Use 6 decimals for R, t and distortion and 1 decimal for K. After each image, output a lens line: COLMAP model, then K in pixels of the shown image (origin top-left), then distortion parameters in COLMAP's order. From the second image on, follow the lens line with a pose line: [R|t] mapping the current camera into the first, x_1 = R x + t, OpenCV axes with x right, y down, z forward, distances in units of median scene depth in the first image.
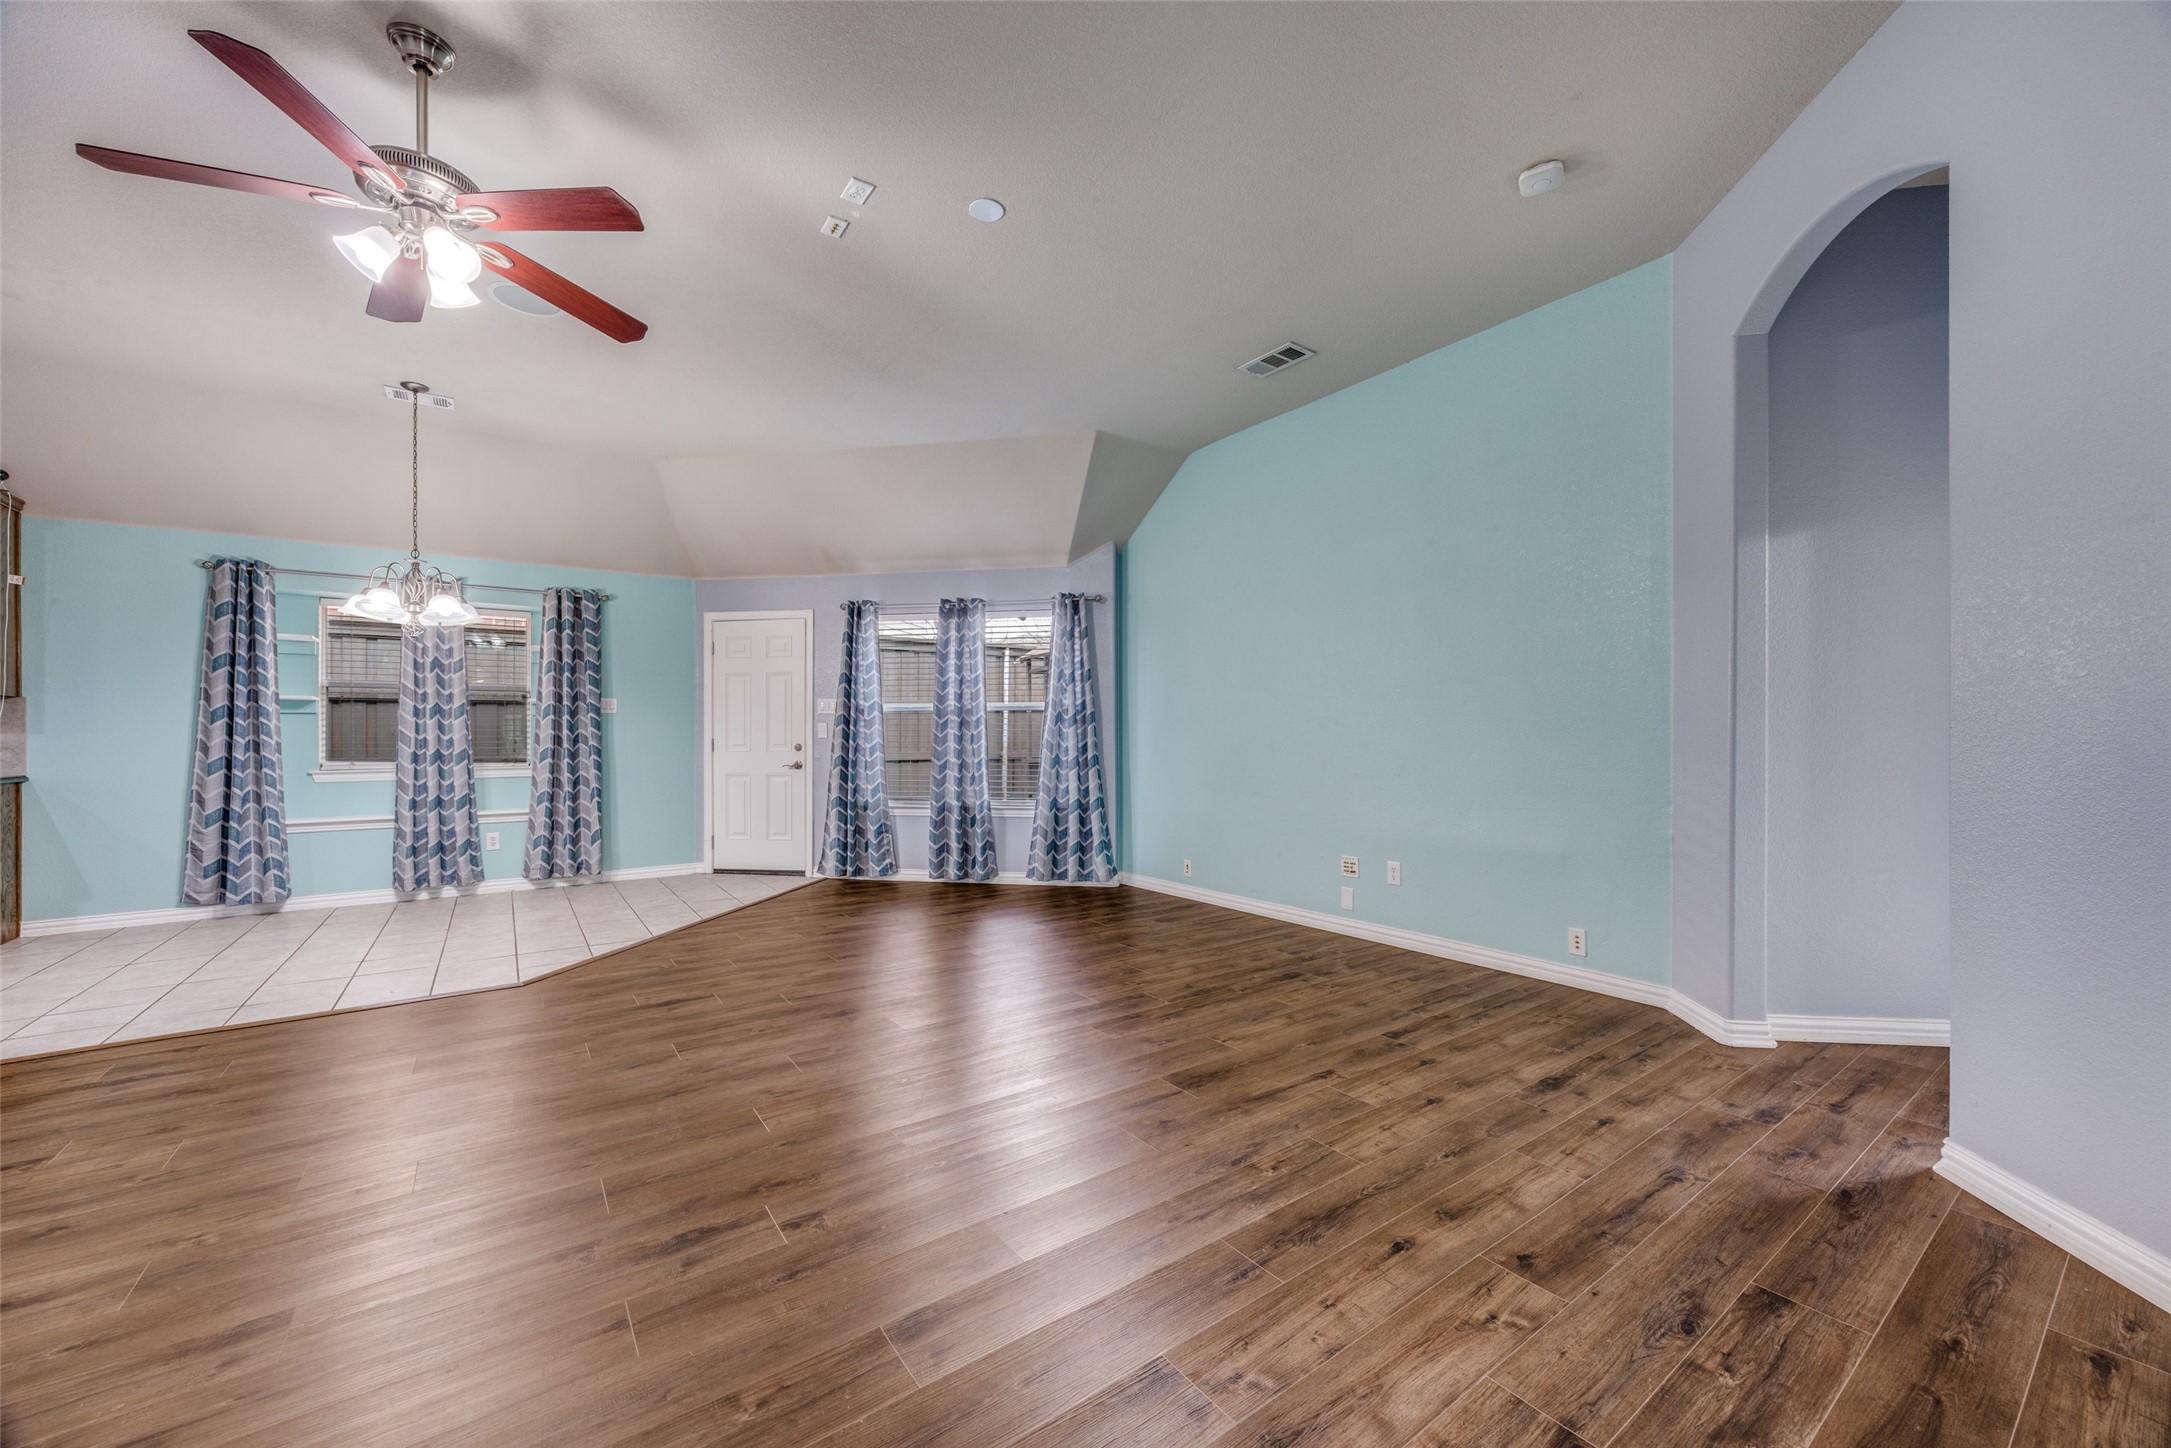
lens RADIAL K [[830.6, 0, 1085.7], [0, 830.6, 745.1], [0, 0, 1]] dist [-0.001241, -0.000031]
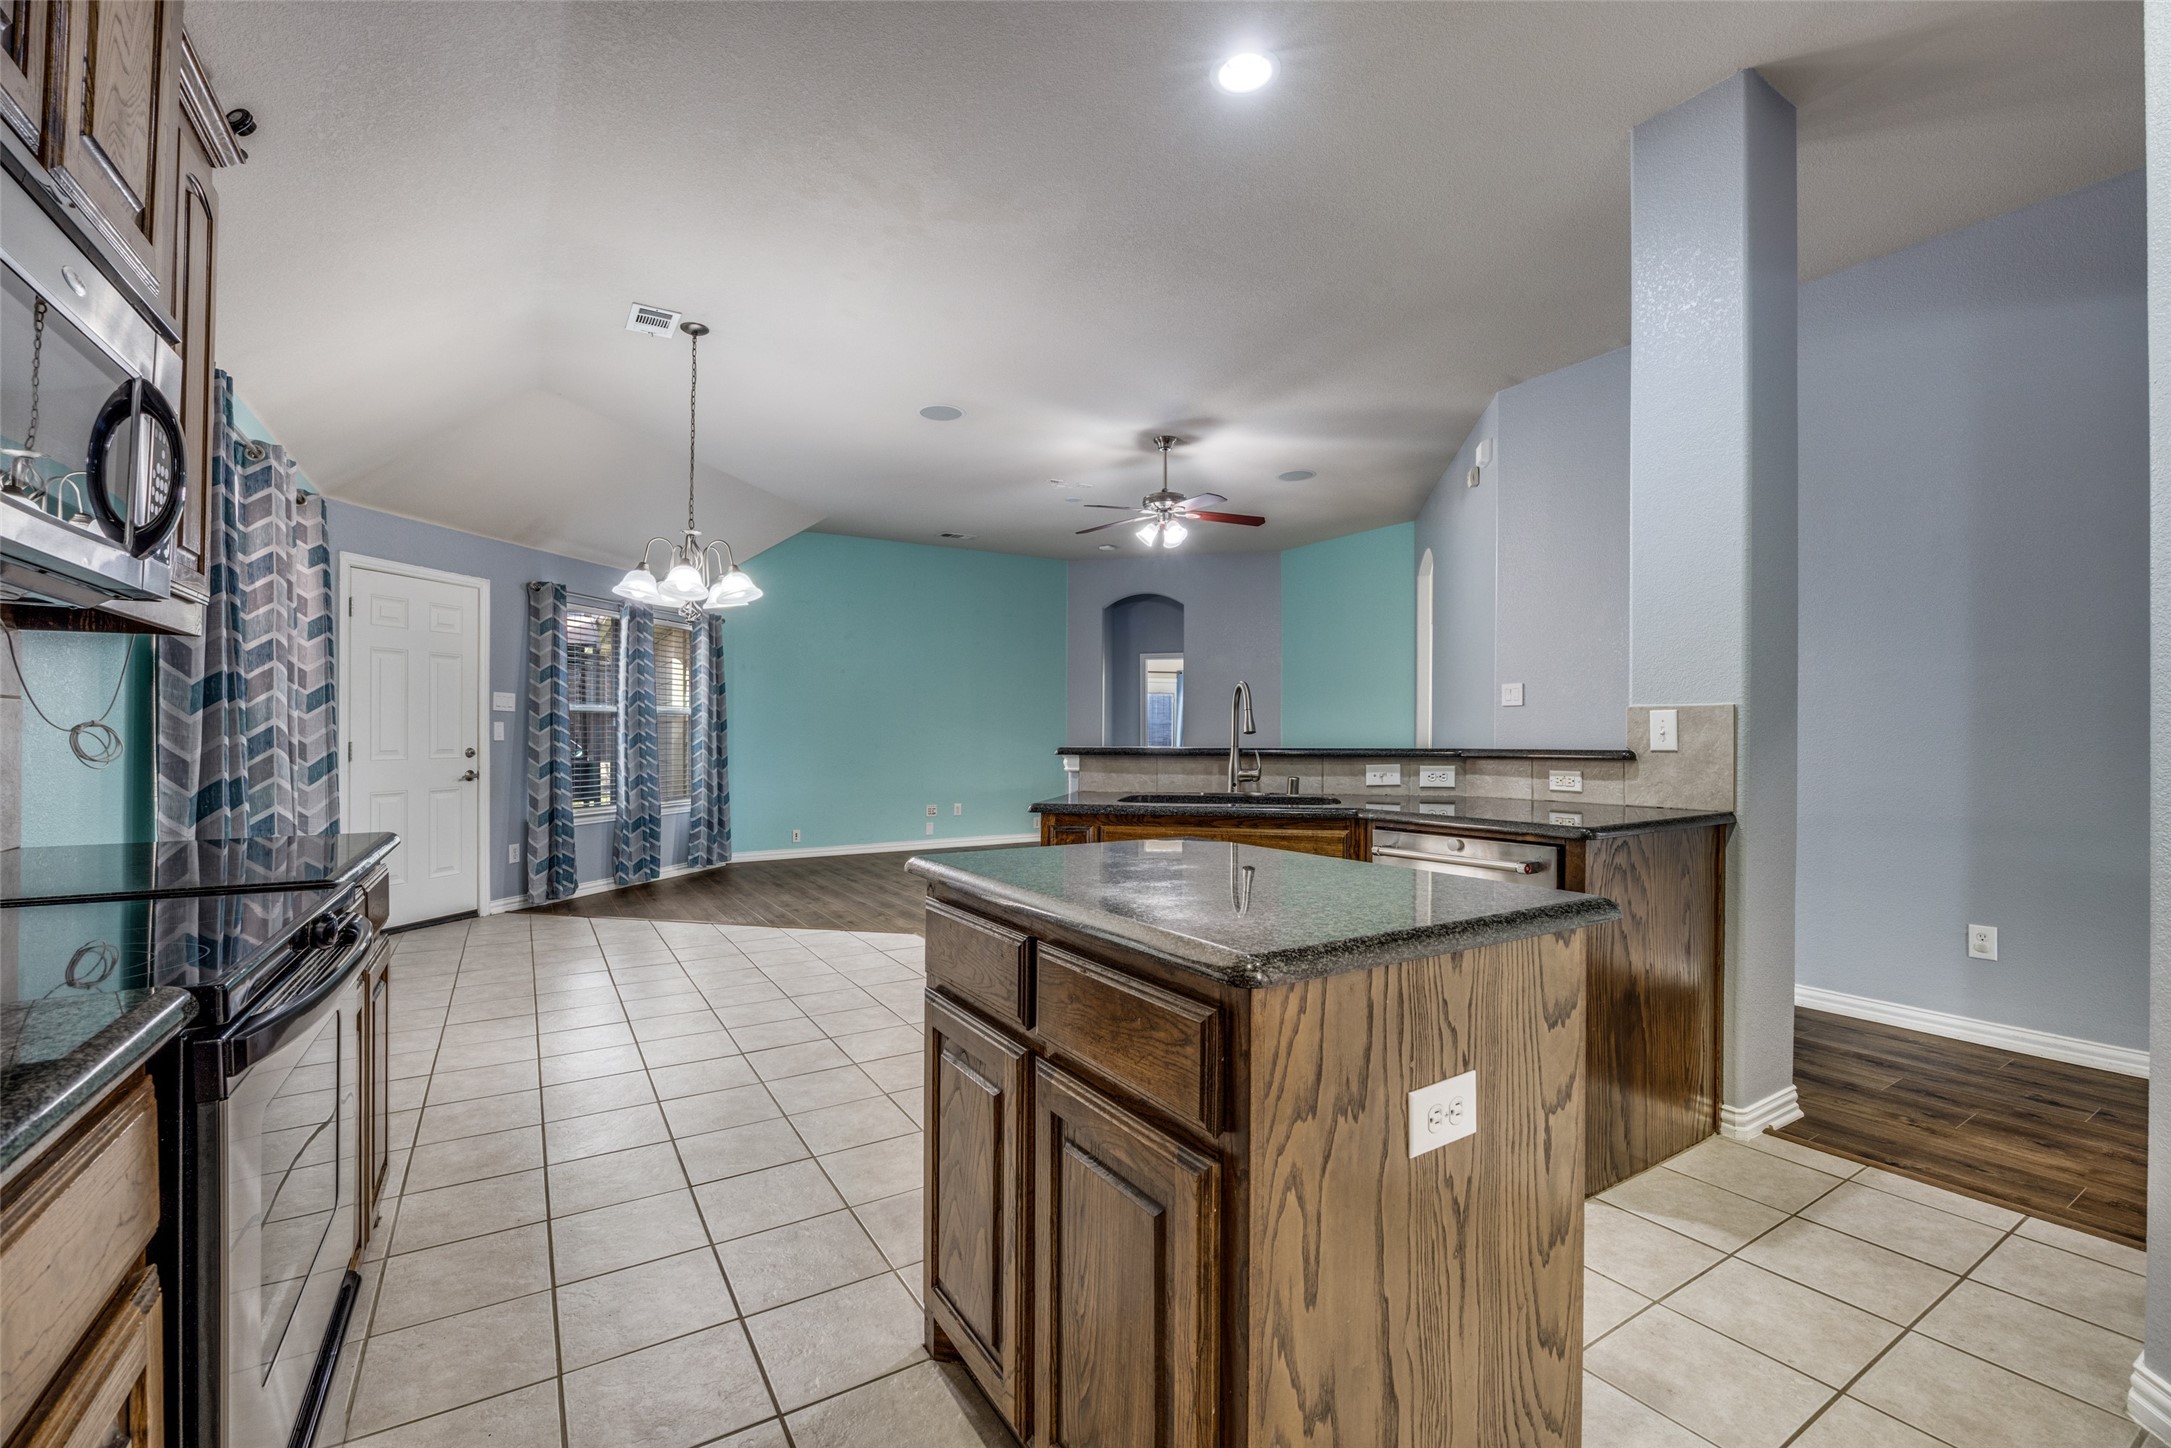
lens RADIAL K [[929.8, 0, 1093.0], [0, 929.8, 723.9], [0, 0, 1]] dist [-0.023121, 0.000527]
pose [[0.065397, 0.016145, 0.997729, -1.269232], [0.008654, 0.999822, -0.016746, -0.005091], [-0.997822, 0.009730, 0.065246, 0.388712]]
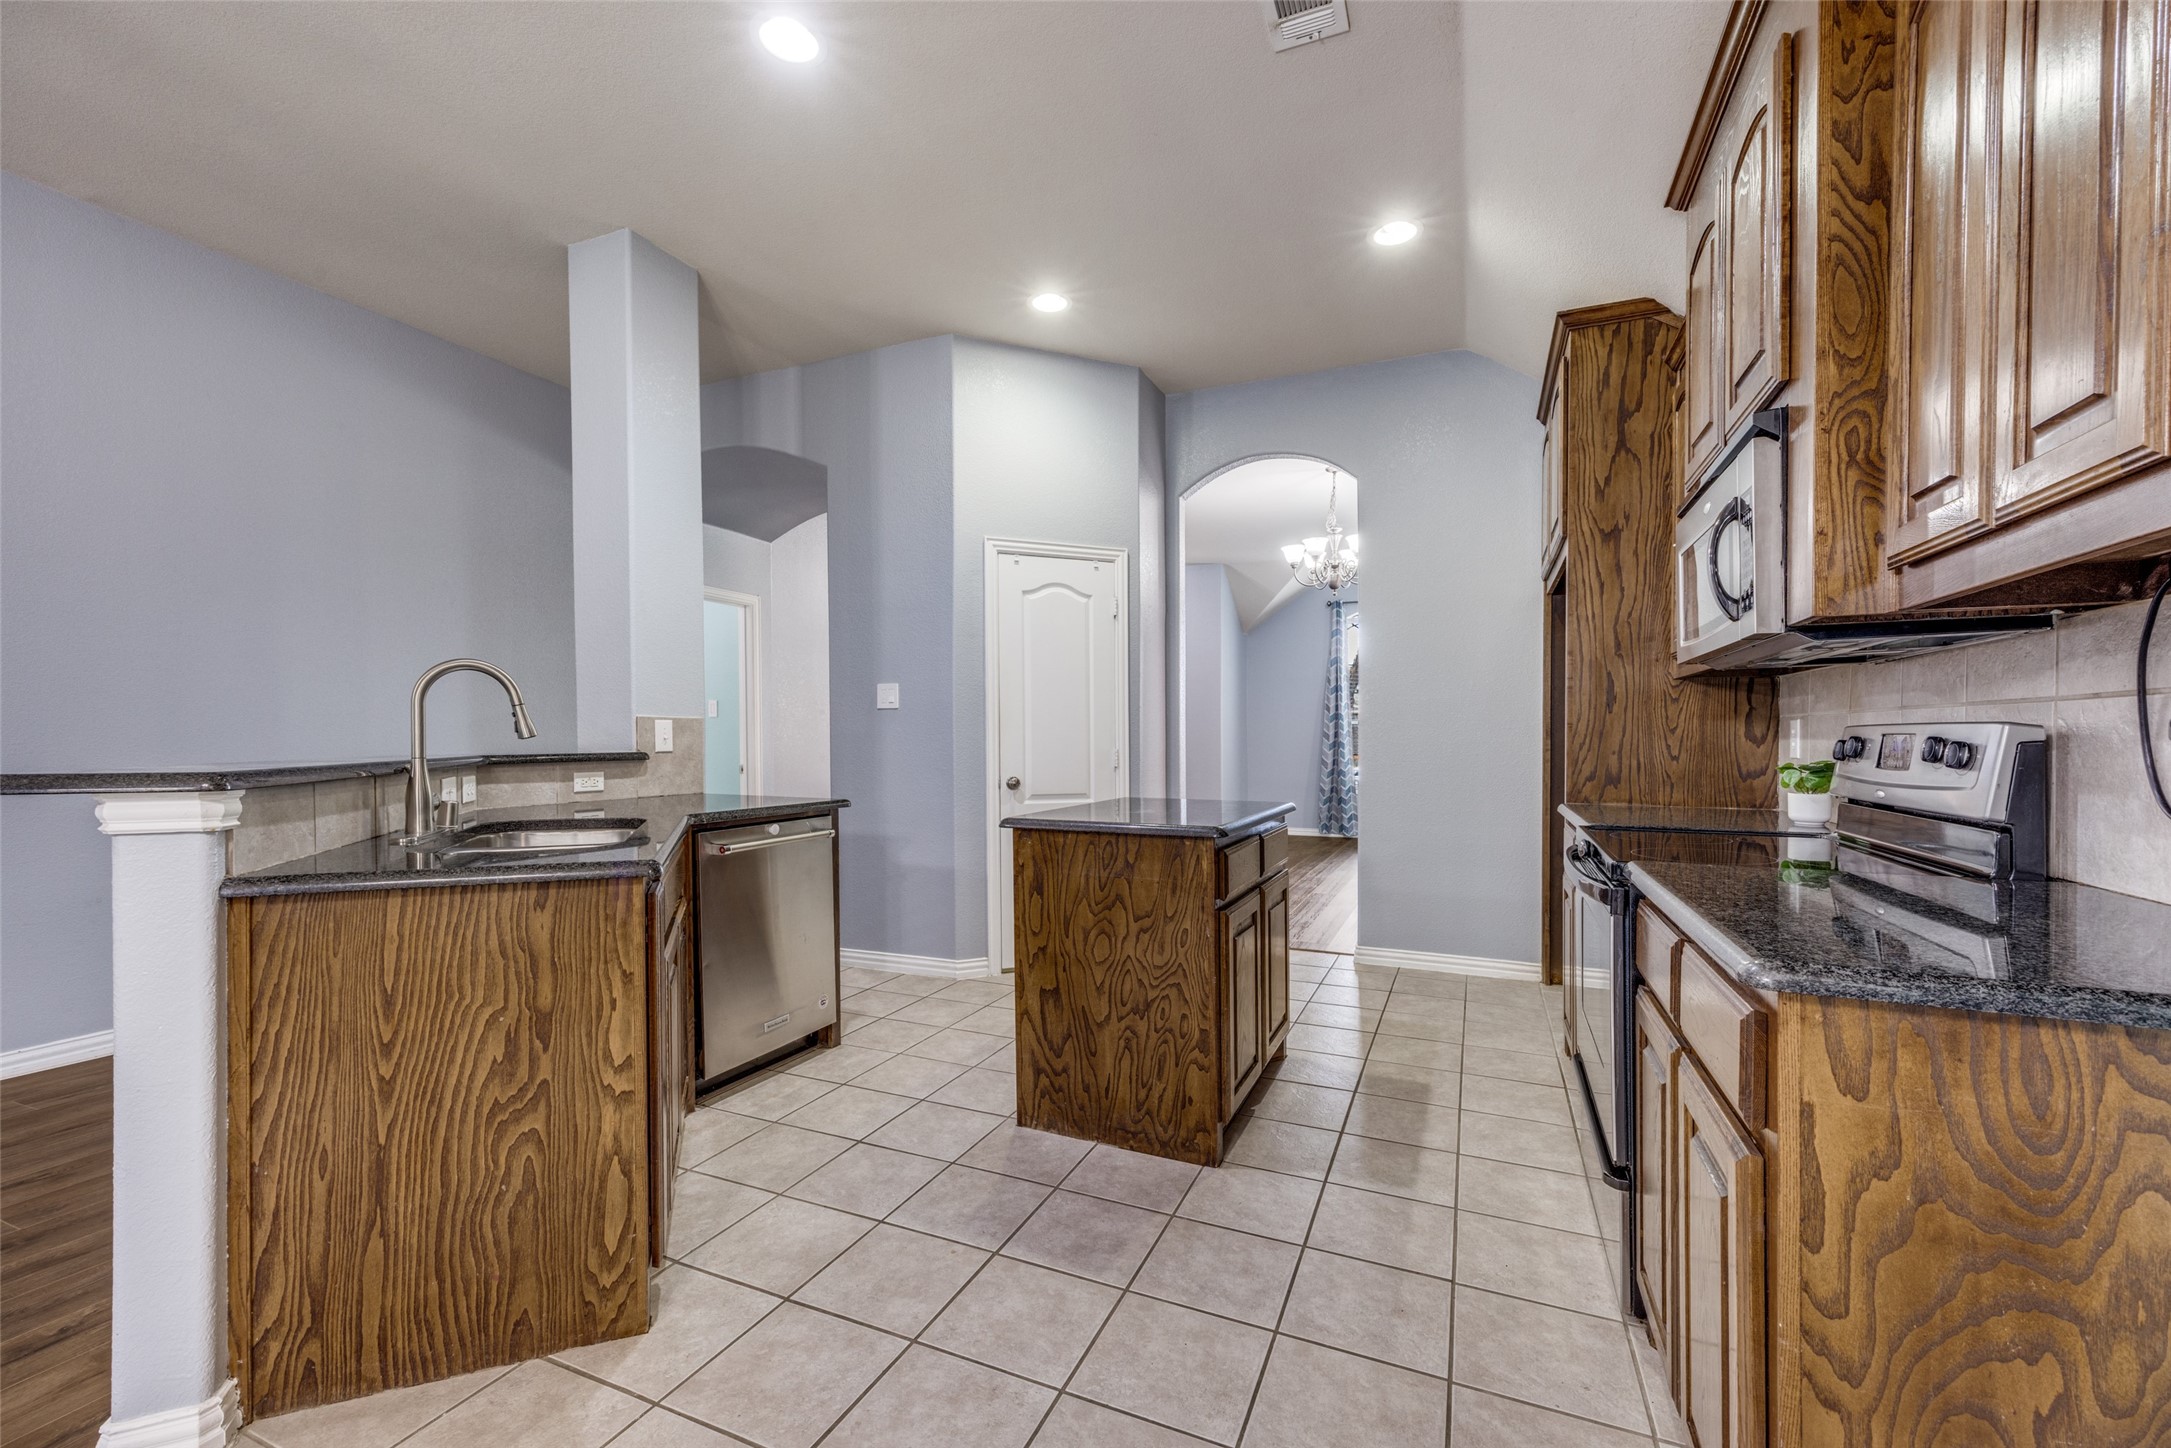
lens RADIAL K [[883.5, 0, 1093.7], [0, 883.5, 740.8], [0, 0, 1]] dist [0.000265, 0.000022]
pose [[-0.861452, 0.006034, -0.507803, -0.744431], [-0.000369, 0.999922, 0.012509, -0.011174], [0.507839, 0.010963, -0.861382, 0.763590]]
